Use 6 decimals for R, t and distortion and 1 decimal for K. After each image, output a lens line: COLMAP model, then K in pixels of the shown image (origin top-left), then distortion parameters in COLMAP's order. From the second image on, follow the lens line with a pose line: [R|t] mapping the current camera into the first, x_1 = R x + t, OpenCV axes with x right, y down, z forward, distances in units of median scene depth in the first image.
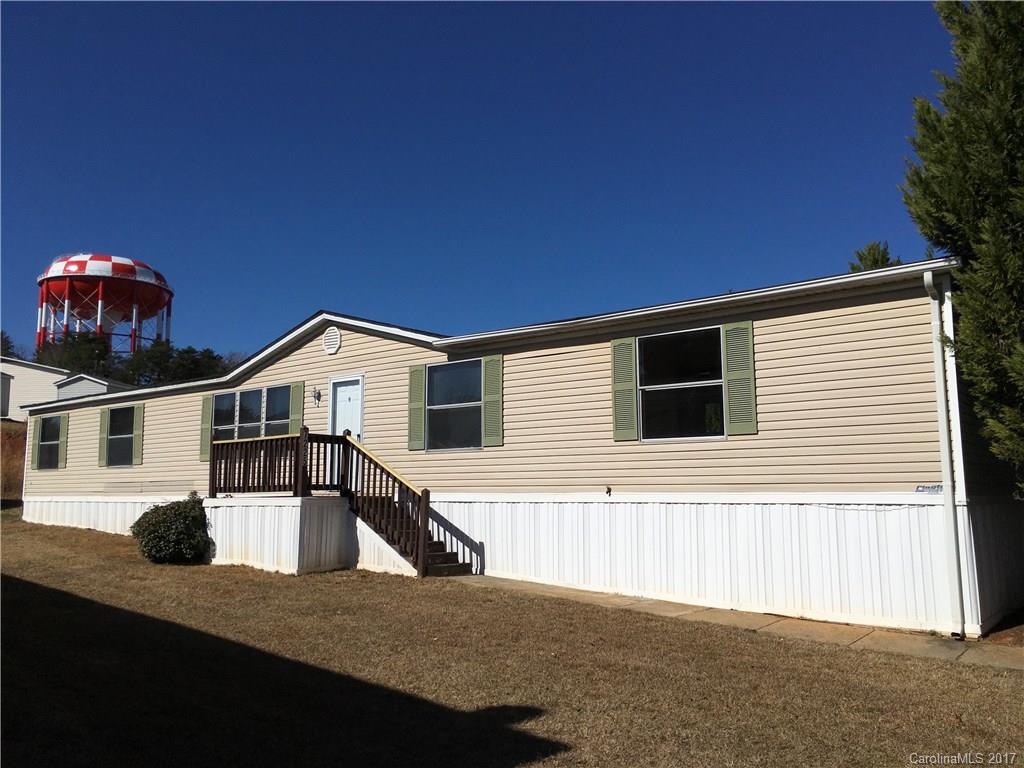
lens RADIAL K [[892.5, 0, 516.8], [0, 892.5, 385.7], [0, 0, 1]] dist [0.059950, -0.103069]
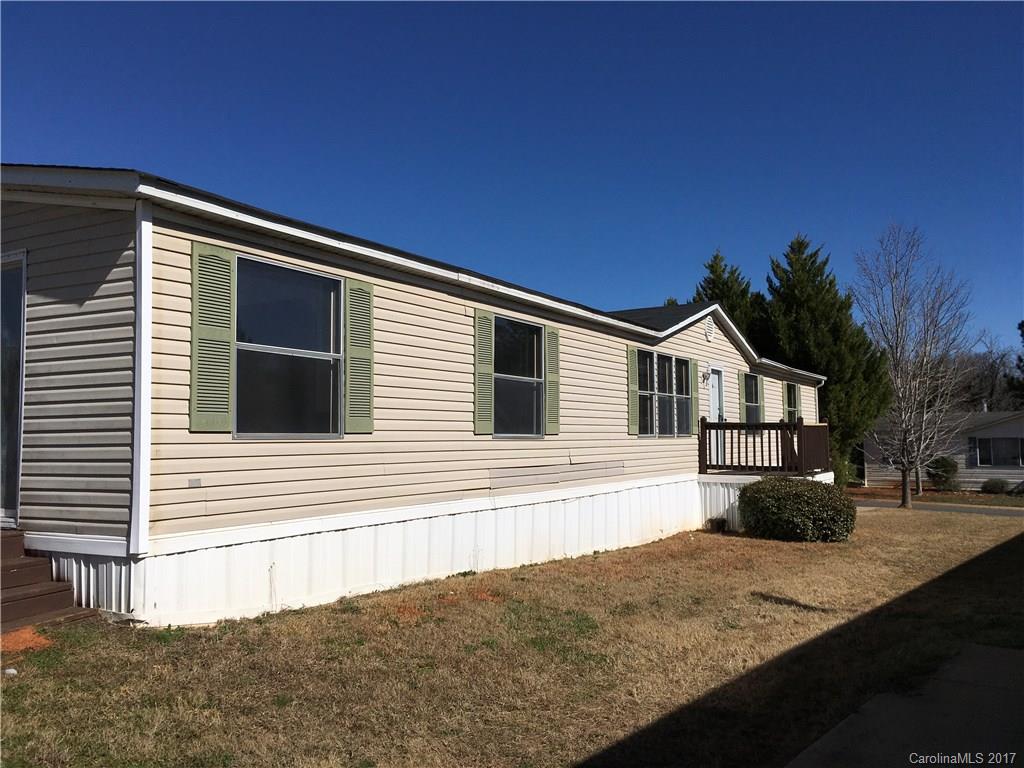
lens RADIAL K [[892.5, 0, 516.8], [0, 892.5, 385.7], [0, 0, 1]] dist [0.059950, -0.103069]
pose [[-0.165789, 0.062961, 0.984149, -0.951859], [-0.120944, 0.989128, -0.083654, 0.104867], [-0.978717, -0.132896, -0.156372, 1.094518]]
